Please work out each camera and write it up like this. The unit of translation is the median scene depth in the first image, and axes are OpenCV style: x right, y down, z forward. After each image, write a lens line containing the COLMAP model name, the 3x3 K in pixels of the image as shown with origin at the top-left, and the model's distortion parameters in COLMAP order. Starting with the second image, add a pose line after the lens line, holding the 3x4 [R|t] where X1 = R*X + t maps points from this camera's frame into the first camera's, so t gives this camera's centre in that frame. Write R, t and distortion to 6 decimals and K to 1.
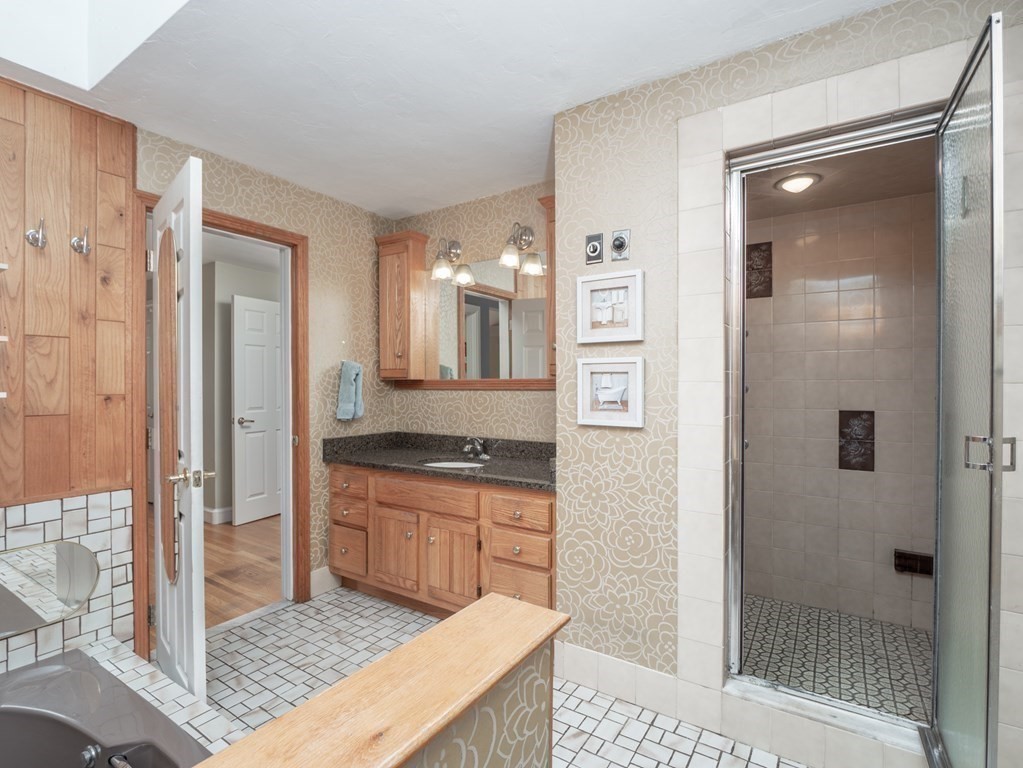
lens RADIAL K [[500.5, 0, 506.8], [0, 500.5, 386.0], [0, 0, 1]] dist [-0.006030, -0.005724]
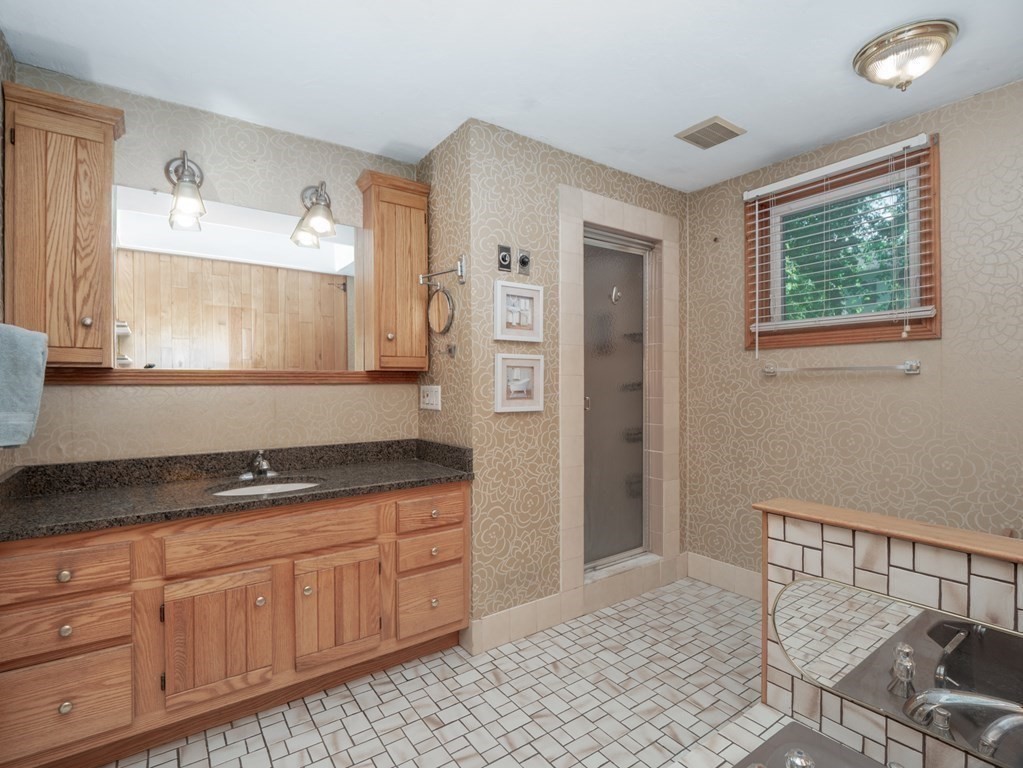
lens RADIAL K [[500.5, 0, 502.9], [0, 500.5, 381.1], [0, 0, 1]] dist [-0.006030, -0.005724]
pose [[0.364479, -0.000668, 0.931212, -0.907598], [0.002355, 0.999997, -0.000204, 0.006990], [-0.931209, 0.002268, 0.364479, 0.596001]]
